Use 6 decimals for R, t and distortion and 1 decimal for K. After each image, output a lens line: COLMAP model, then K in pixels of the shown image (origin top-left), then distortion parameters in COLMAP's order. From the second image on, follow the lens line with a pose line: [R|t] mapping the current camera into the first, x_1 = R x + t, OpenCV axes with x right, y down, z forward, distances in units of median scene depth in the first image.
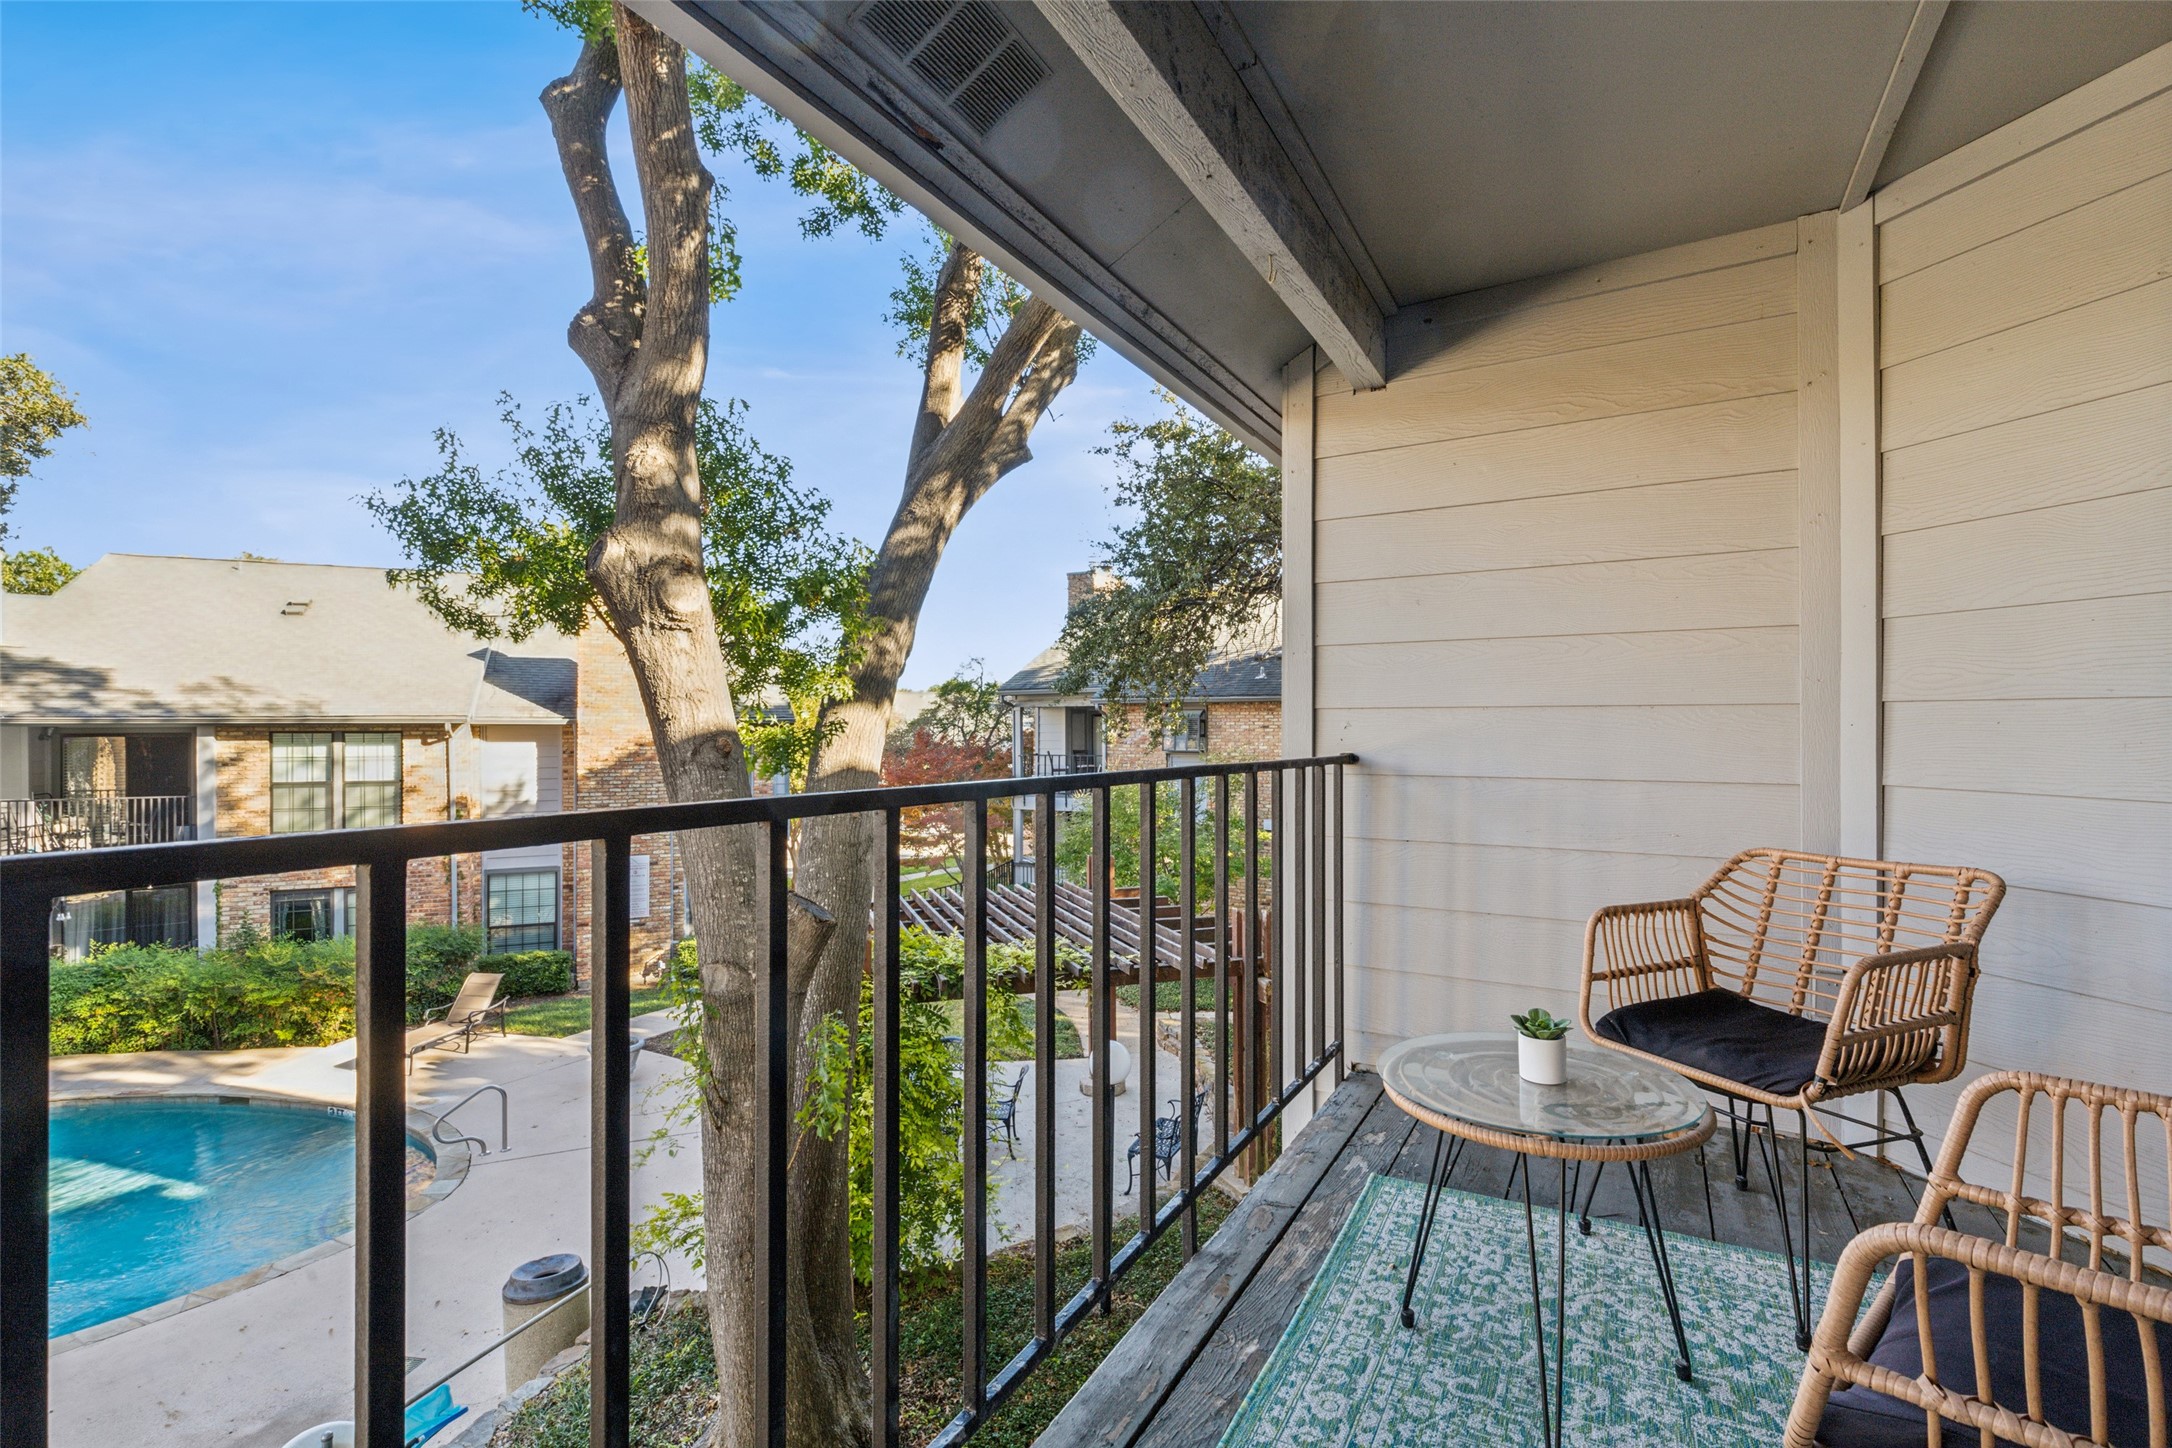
lens RADIAL K [[1002.5, 0, 1082.3], [0, 1002.5, 740.7], [0, 0, 1]] dist [0.012959, -0.003853]
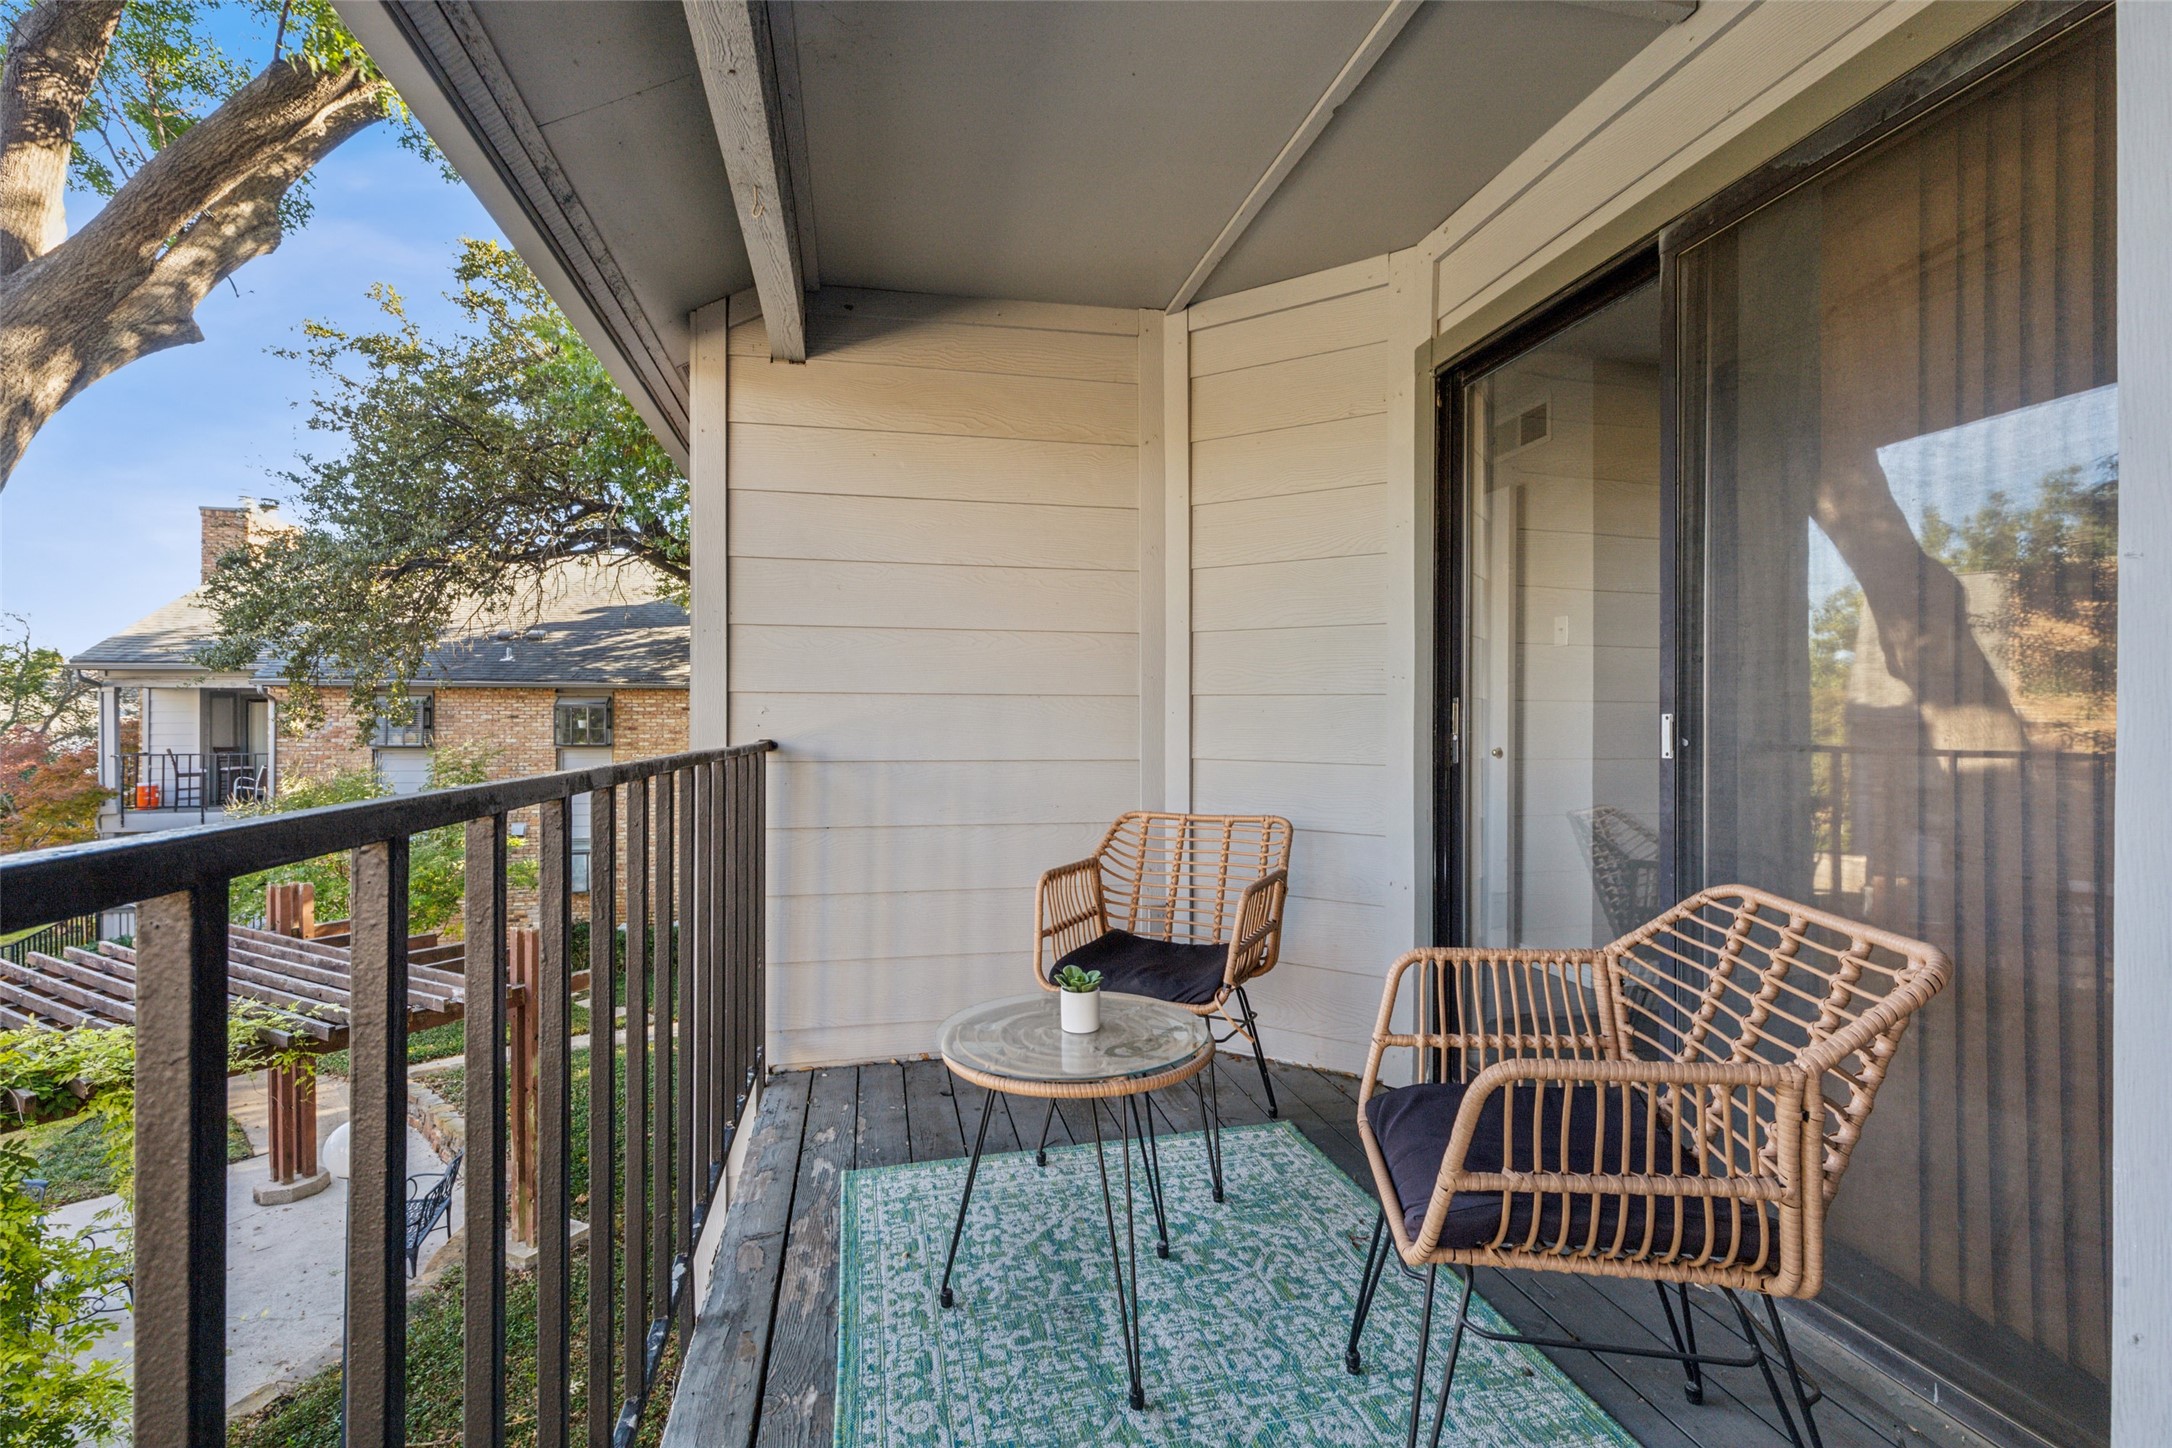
lens RADIAL K [[1002.5, 0, 1090.0], [0, 1002.5, 726.1], [0, 0, 1]] dist [0.012959, -0.003853]
pose [[0.746726, -0.001383, 0.665131, -0.135592], [0.005810, 0.999973, -0.004443, 0.005505], [-0.665107, 0.007182, 0.746714, 0.088640]]
